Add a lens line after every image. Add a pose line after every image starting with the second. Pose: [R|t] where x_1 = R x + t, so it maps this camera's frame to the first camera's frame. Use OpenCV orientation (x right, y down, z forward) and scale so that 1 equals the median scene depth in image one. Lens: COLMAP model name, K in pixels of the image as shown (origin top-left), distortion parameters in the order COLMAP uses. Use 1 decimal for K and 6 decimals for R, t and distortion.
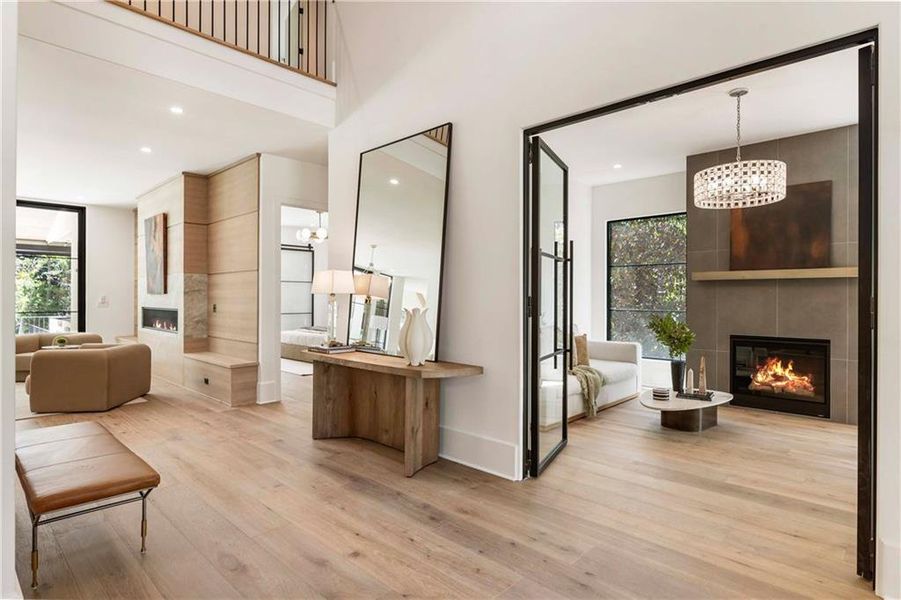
lens RADIAL K [[485.8, 0, 449.3], [0, 485.8, 294.8], [0, 0, 1]] dist [-0.004392, -0.000729]
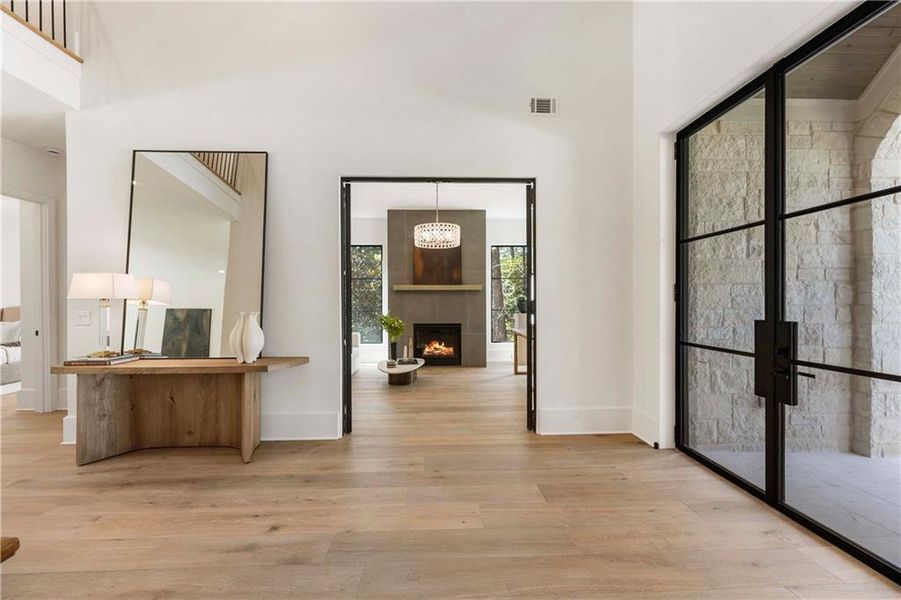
lens RADIAL K [[372.2, 0, 450.5], [0, 372.2, 300.0], [0, 0, 1]] dist [0.002928, -0.000097]
pose [[0.685969, -0.002426, 0.727627, -0.331989], [0.001253, 0.999997, 0.002153, -0.000610], [-0.727630, -0.000565, 0.685970, 0.061563]]
